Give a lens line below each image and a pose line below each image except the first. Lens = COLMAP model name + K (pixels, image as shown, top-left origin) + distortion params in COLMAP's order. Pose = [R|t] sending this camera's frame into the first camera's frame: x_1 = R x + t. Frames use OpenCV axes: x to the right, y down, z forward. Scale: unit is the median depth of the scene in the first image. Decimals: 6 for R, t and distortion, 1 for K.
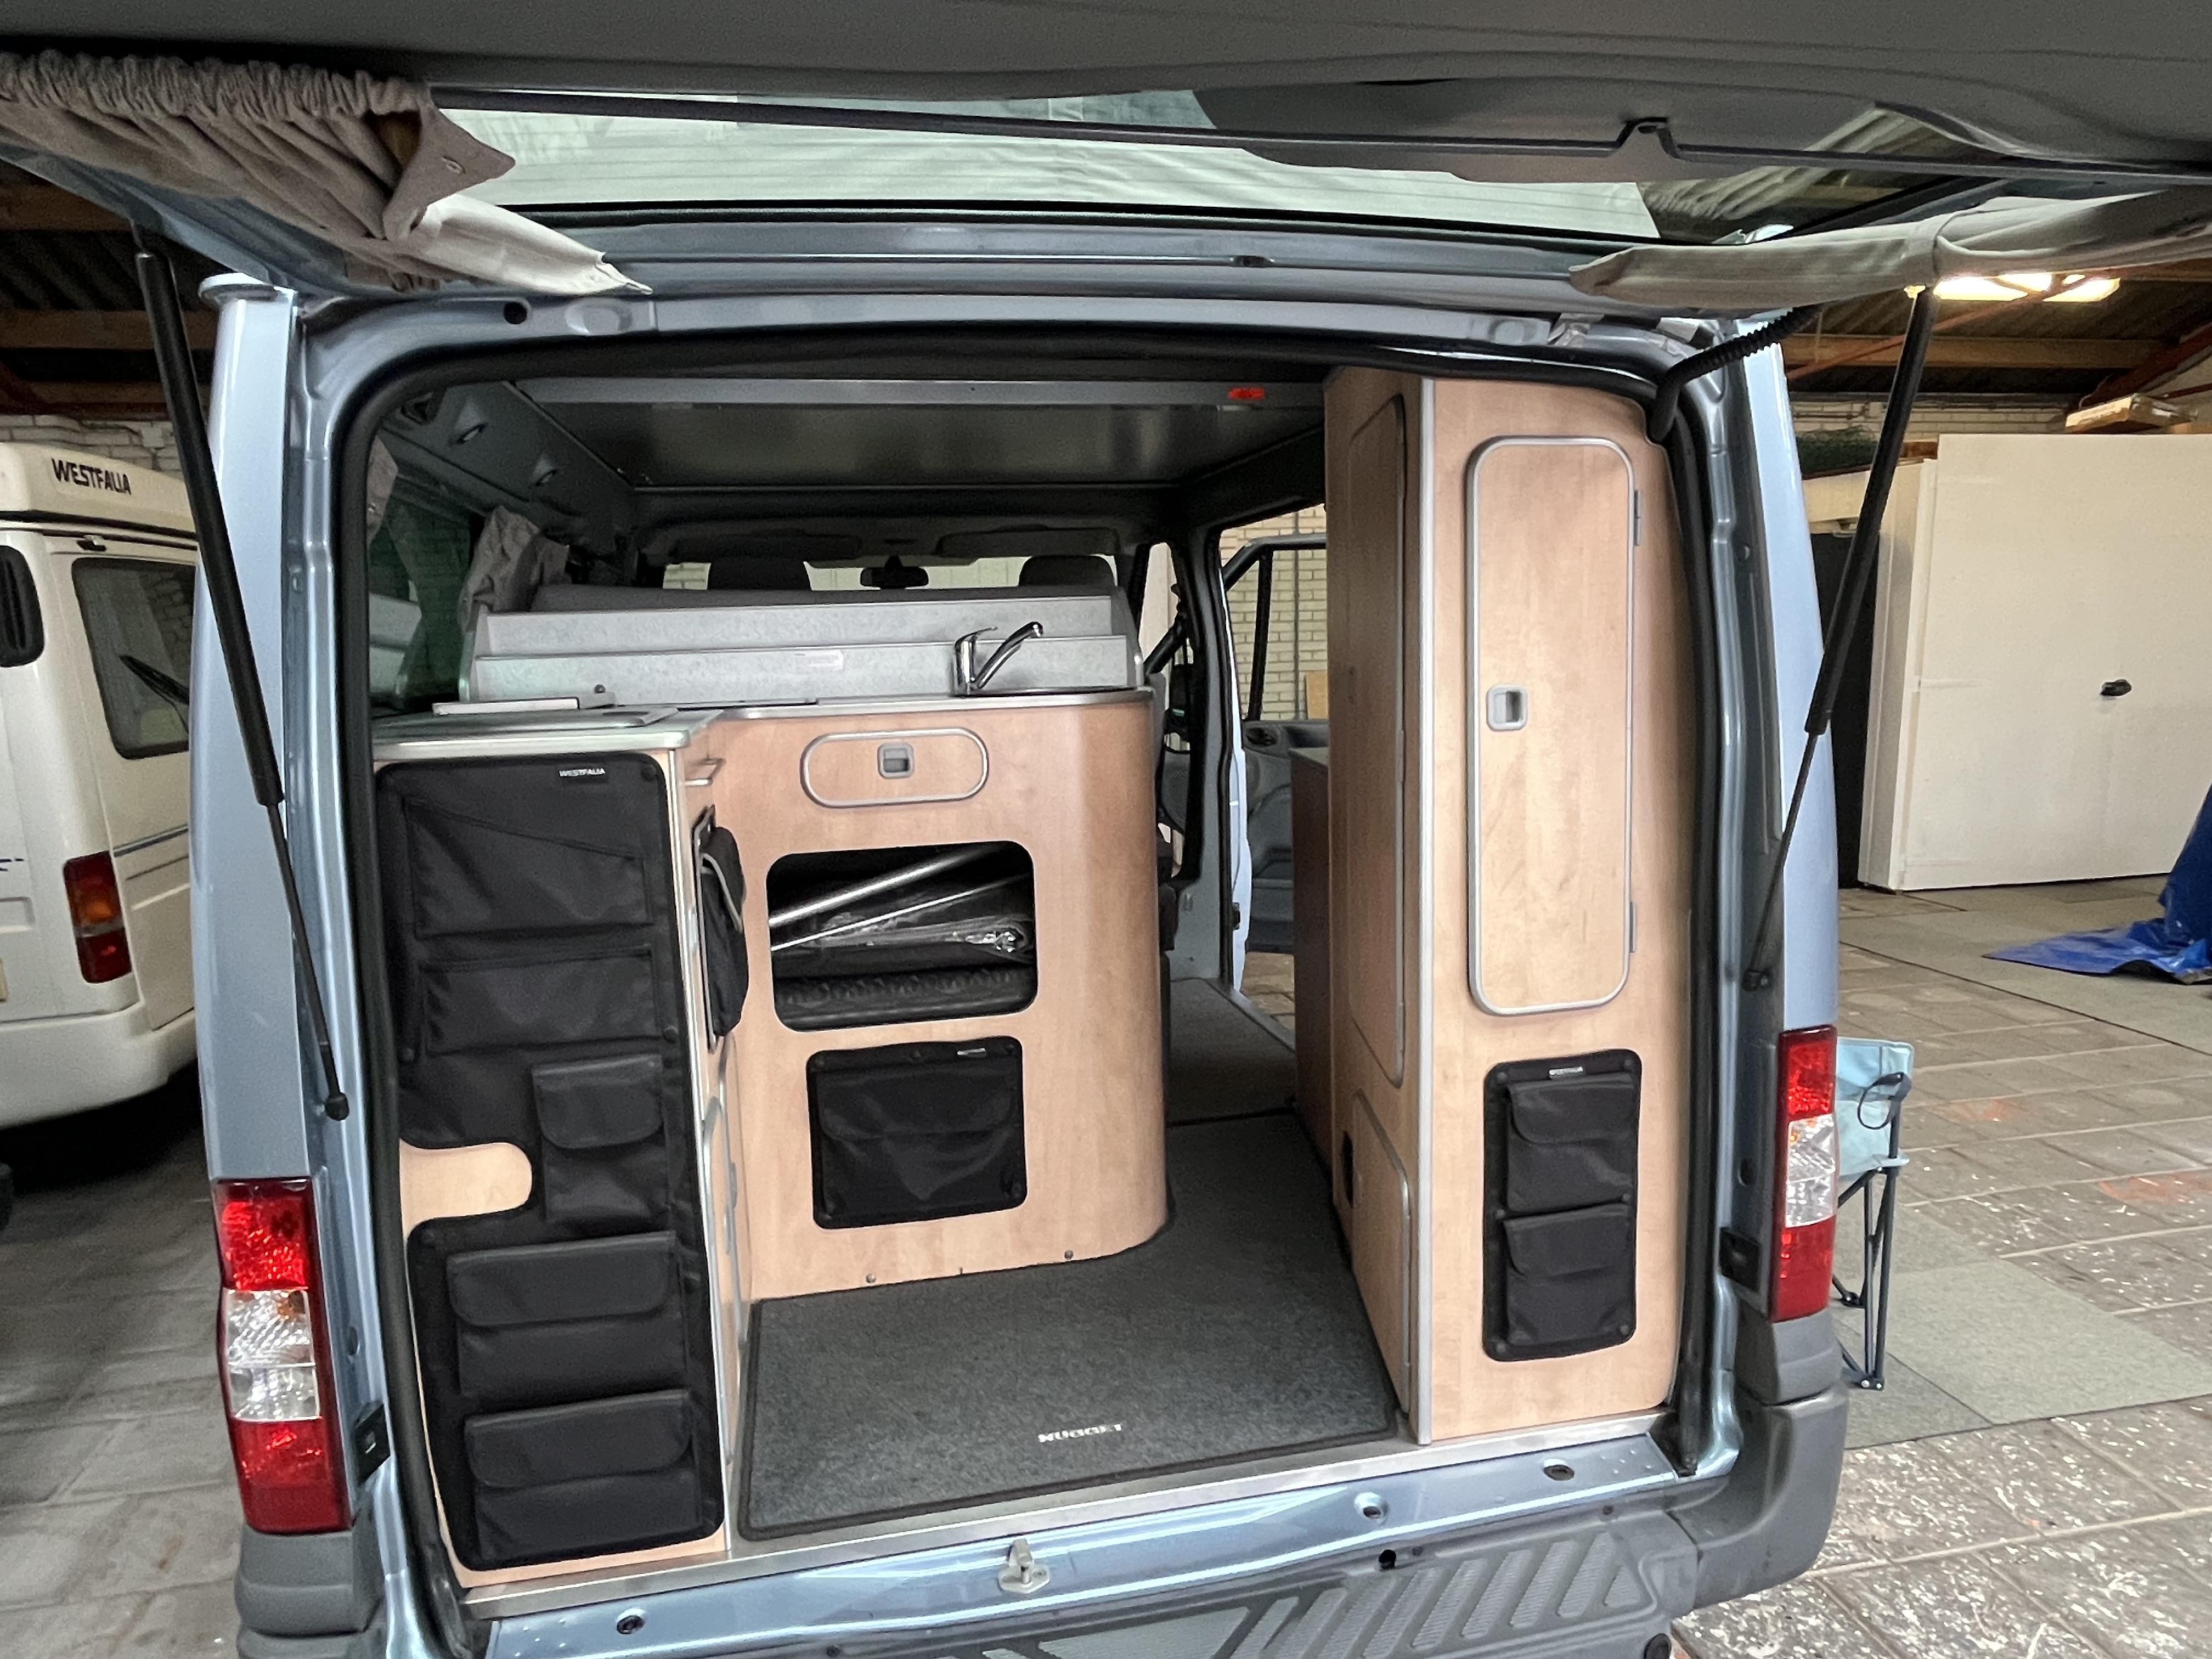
lens RADIAL K [[1367.7, 0, 1103.6], [0, 1367.7, 842.9], [0, 0, 1]] dist [-0.000513, -0.001816]
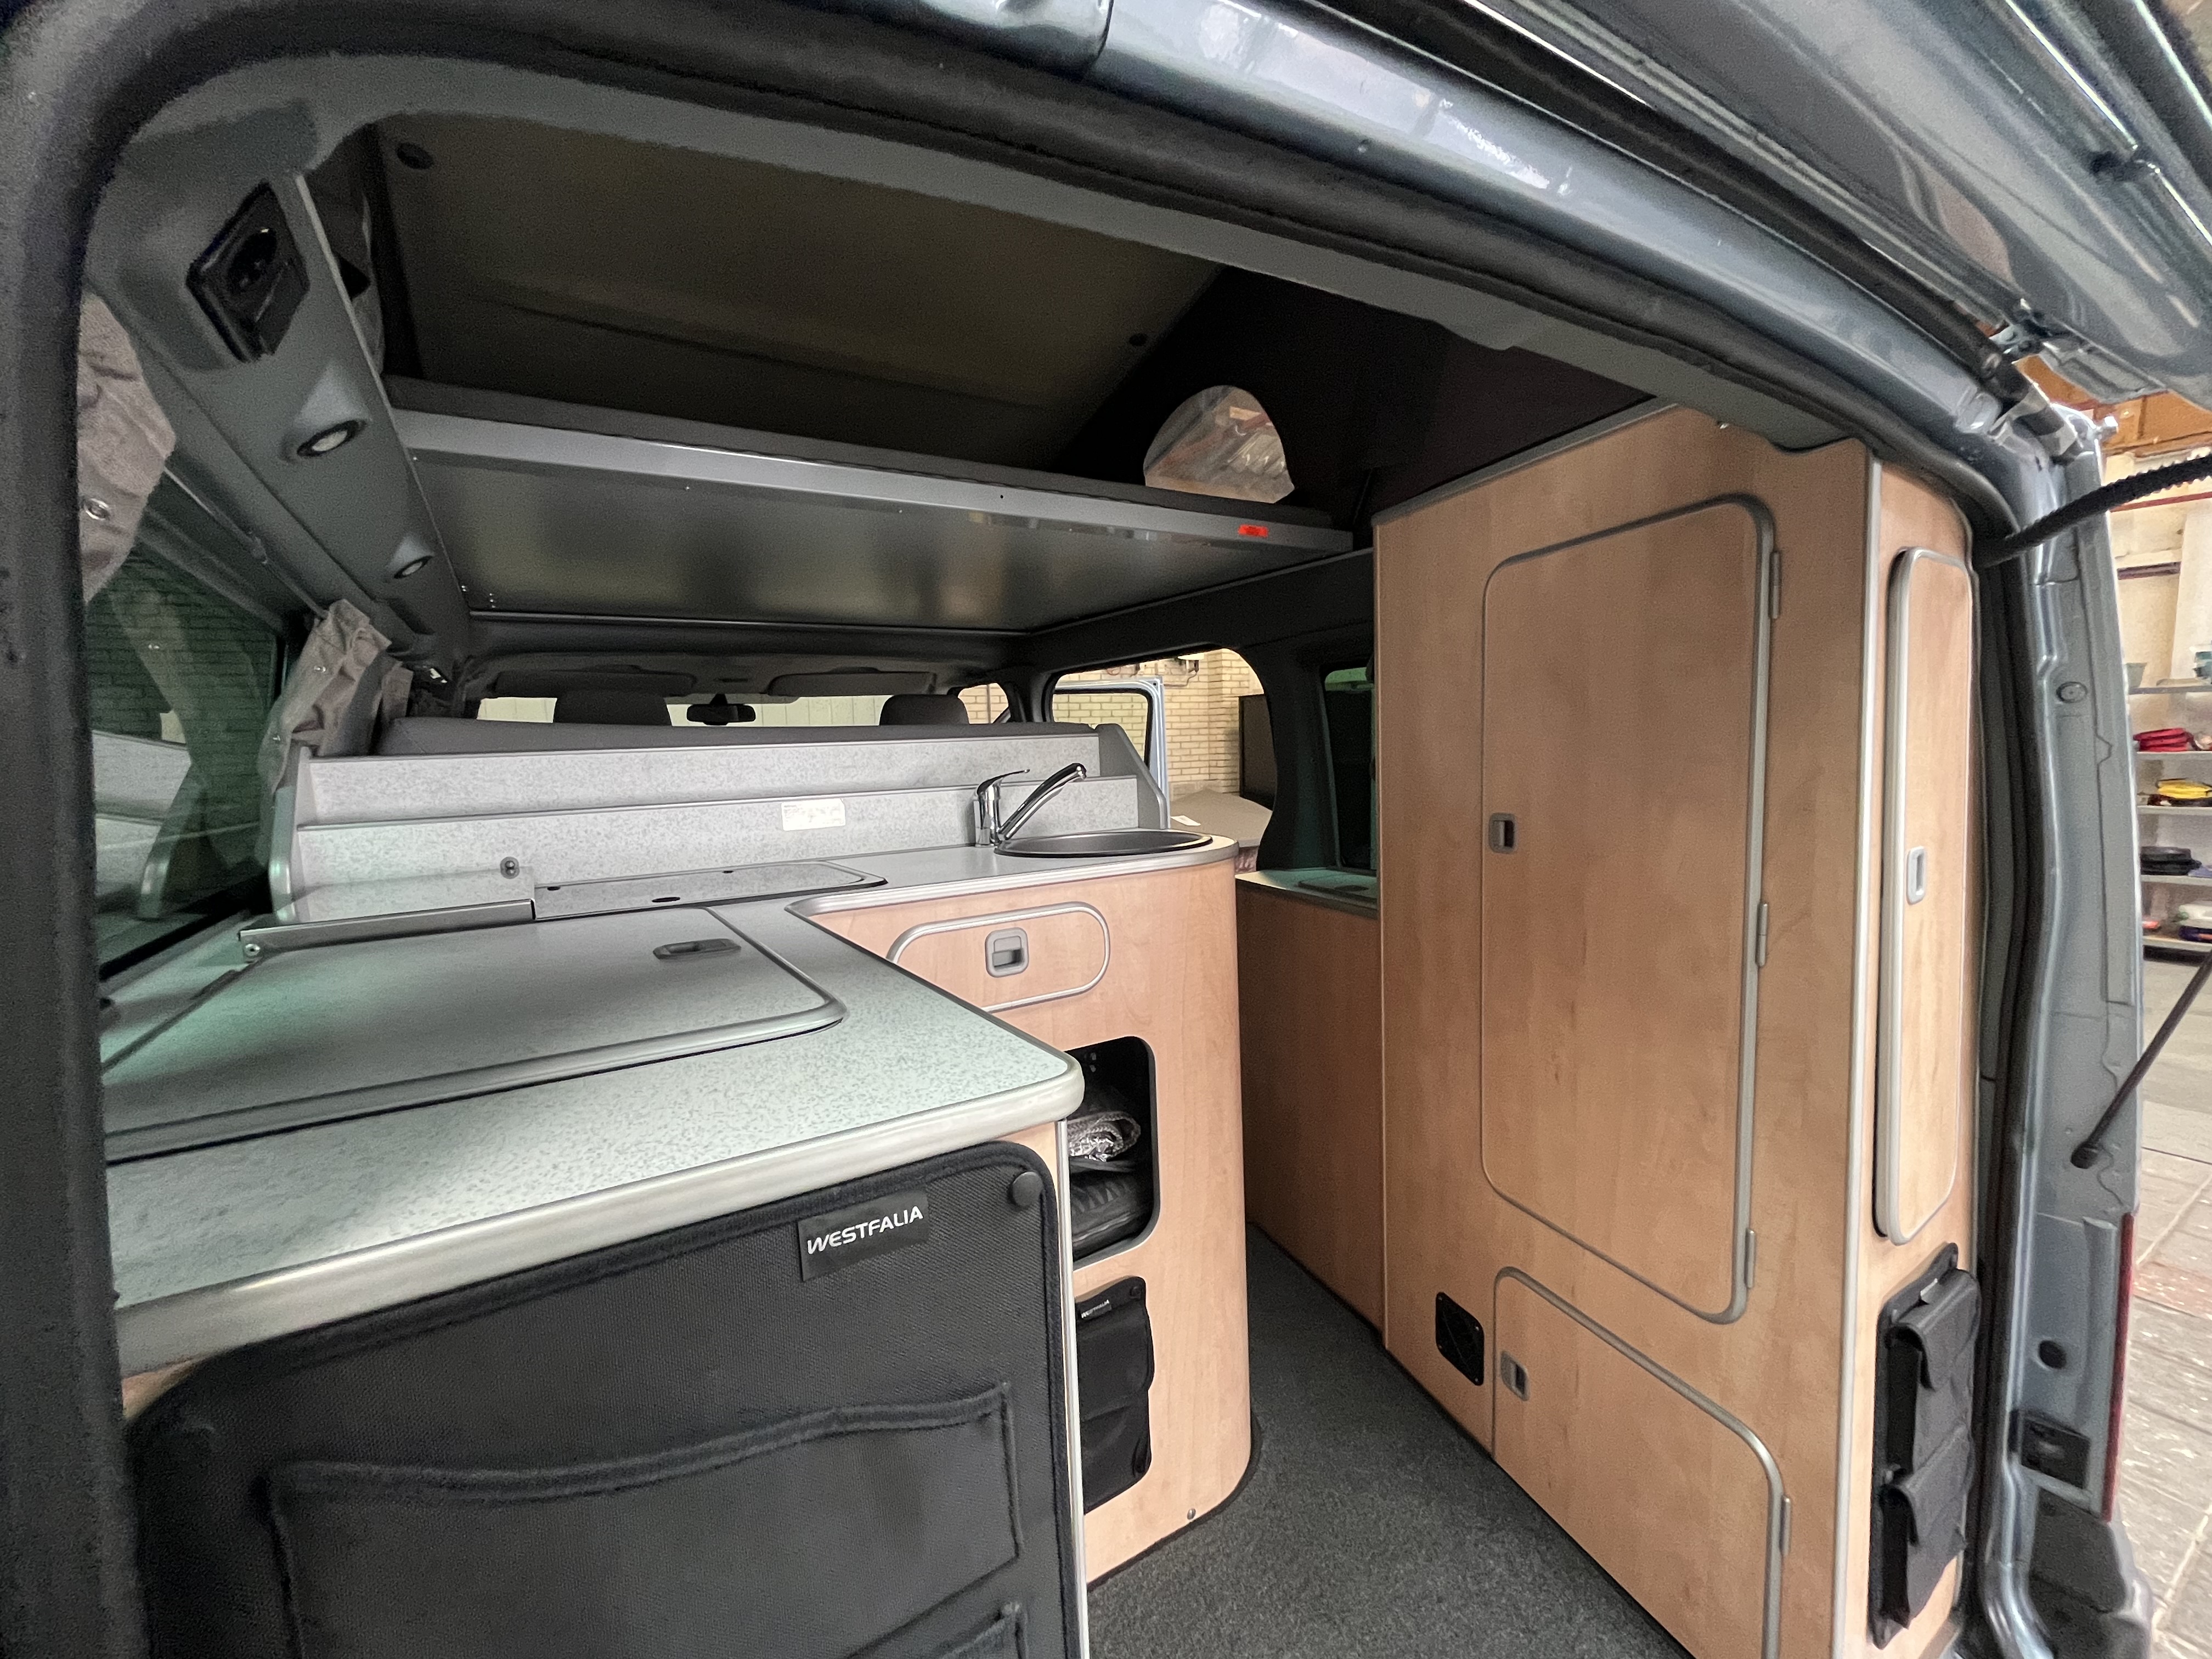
lens RADIAL K [[908.3, 0, 1091.3], [0, 908.3, 843.1], [0, 0, 1]] dist [-0.002535, -0.001048]
pose [[0.939611, -0.040879, 0.339795, -0.242926], [0.059270, 0.997276, -0.043916, -0.084031], [-0.337074, 0.061404, 0.939474, 0.451166]]
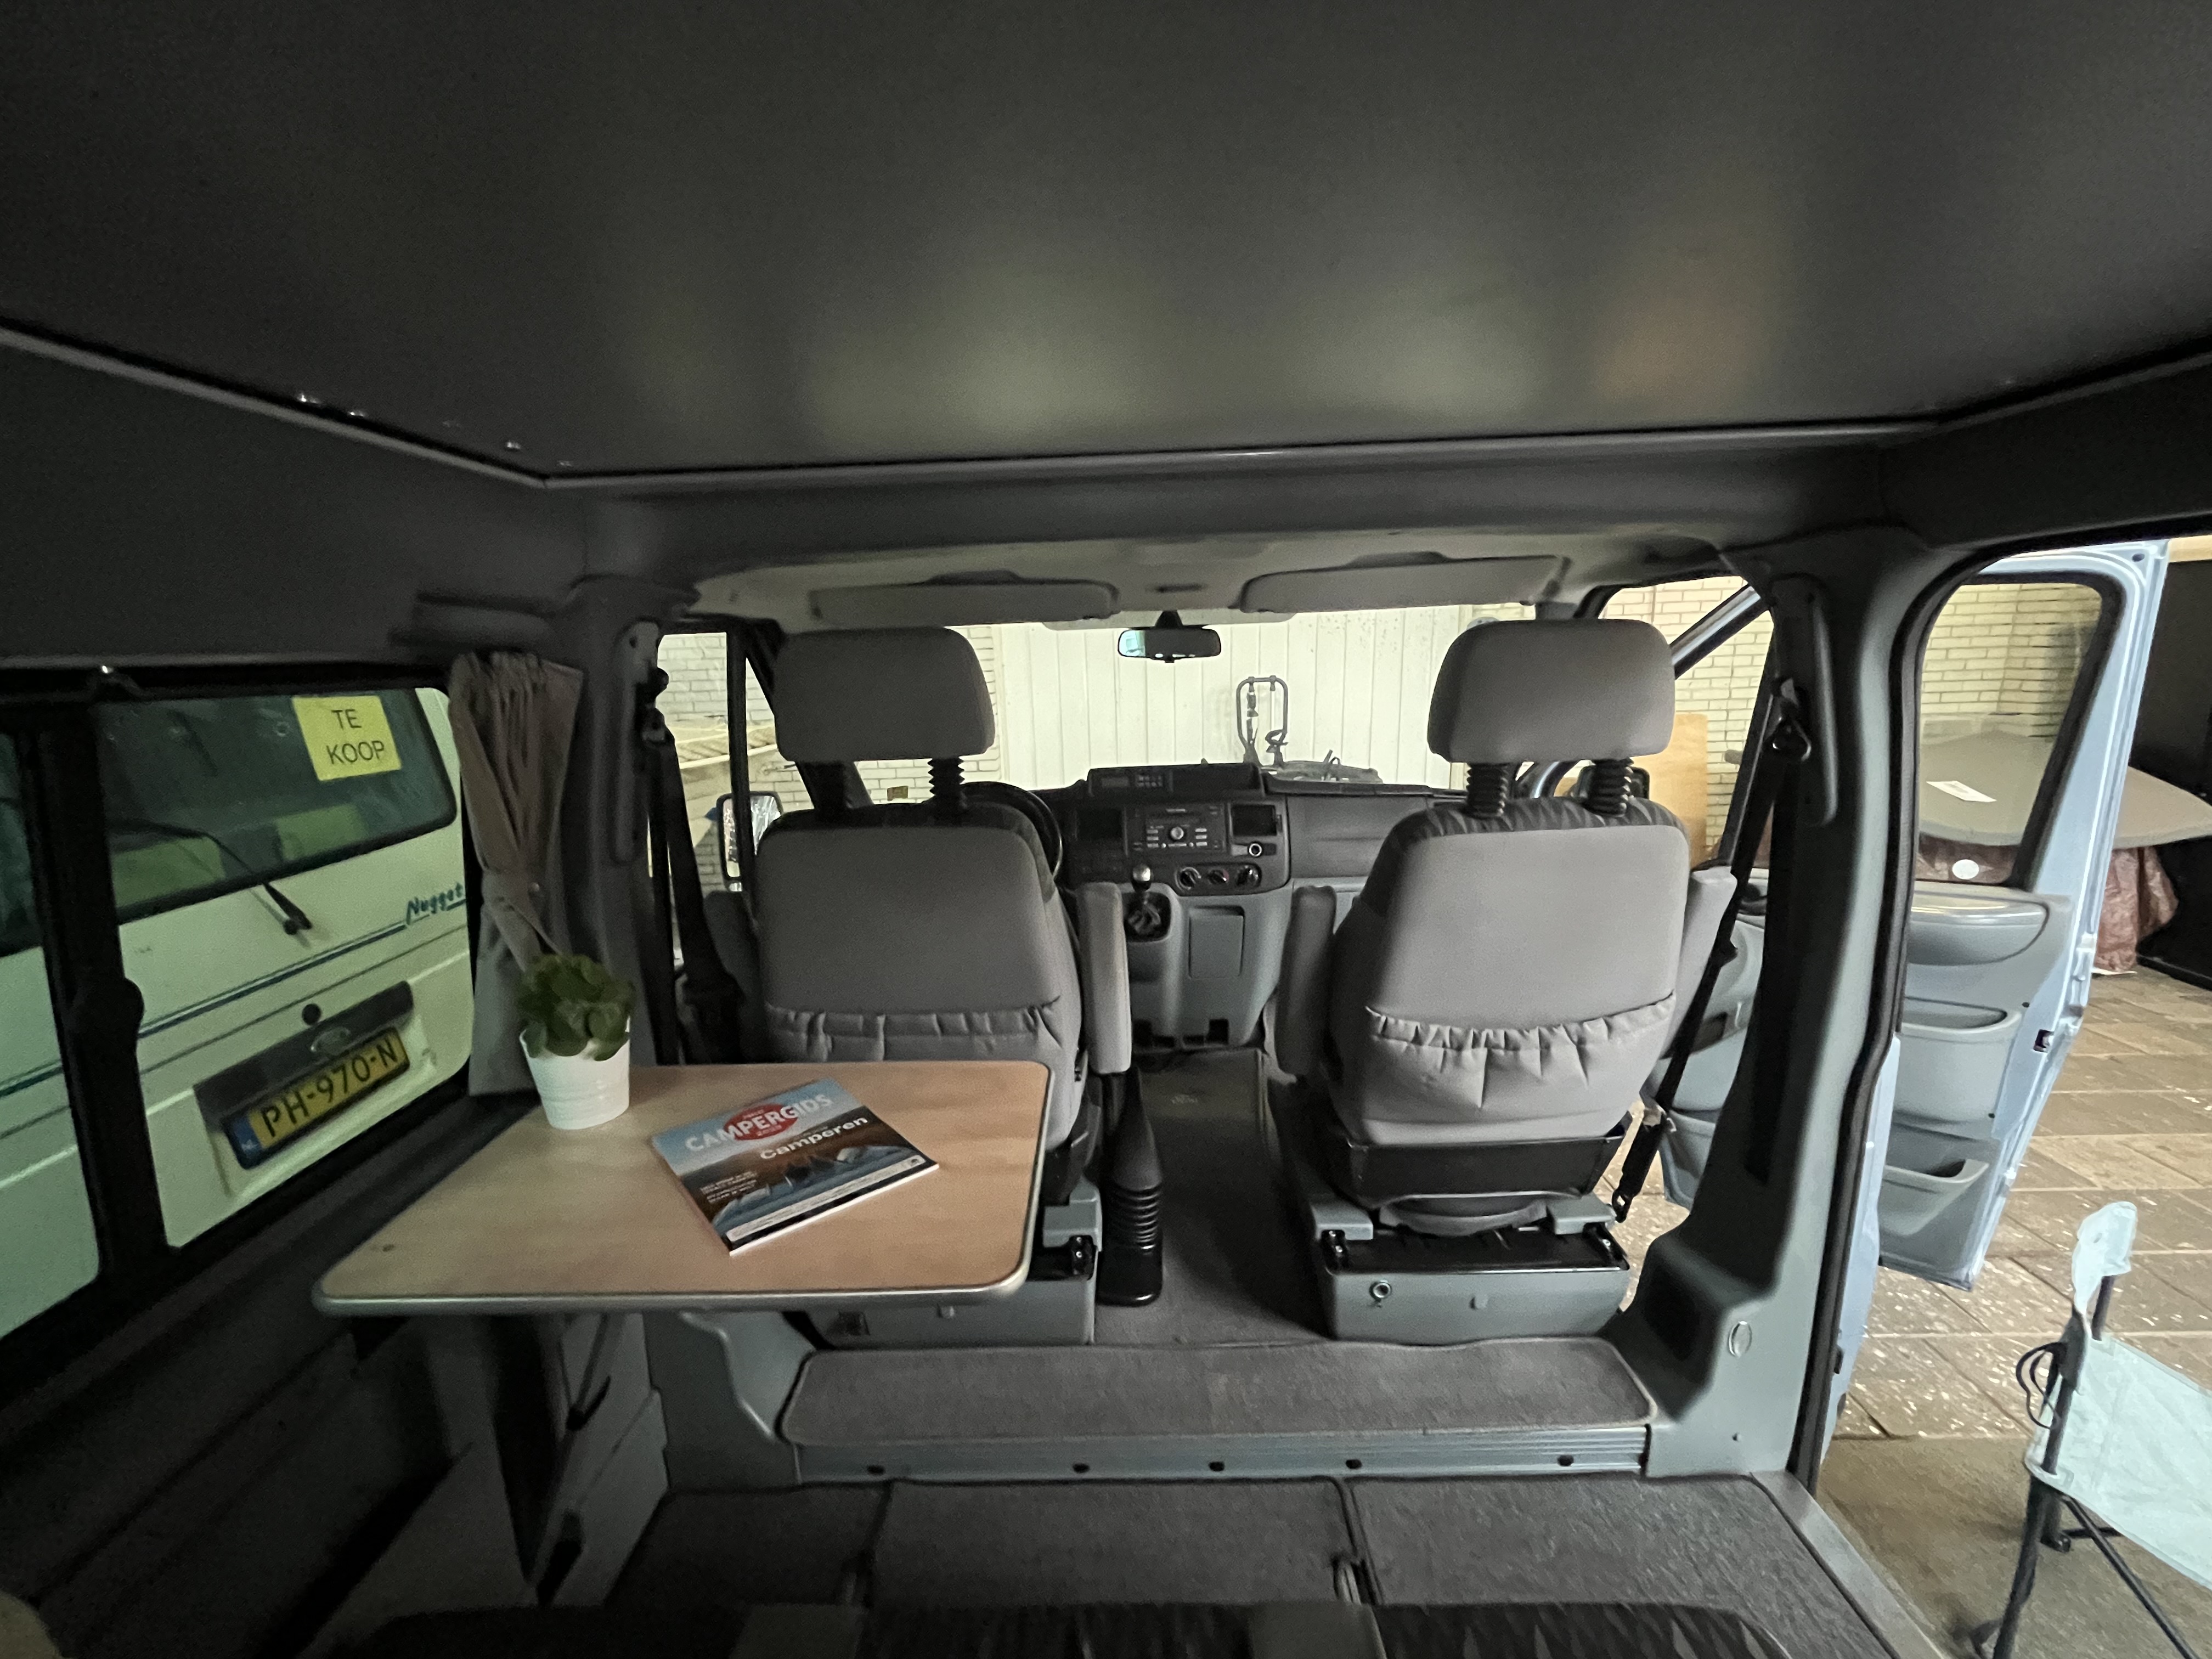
lens RADIAL K [[908.3, 0, 1098.1], [0, 908.3, 843.1], [0, 0, 1]] dist [-0.002535, -0.001048]
pose [[0.974389, 0.037683, -0.221688, -0.162678], [-0.024045, 0.997667, 0.063900, -0.237278], [0.223579, -0.056933, 0.973022, 1.061233]]
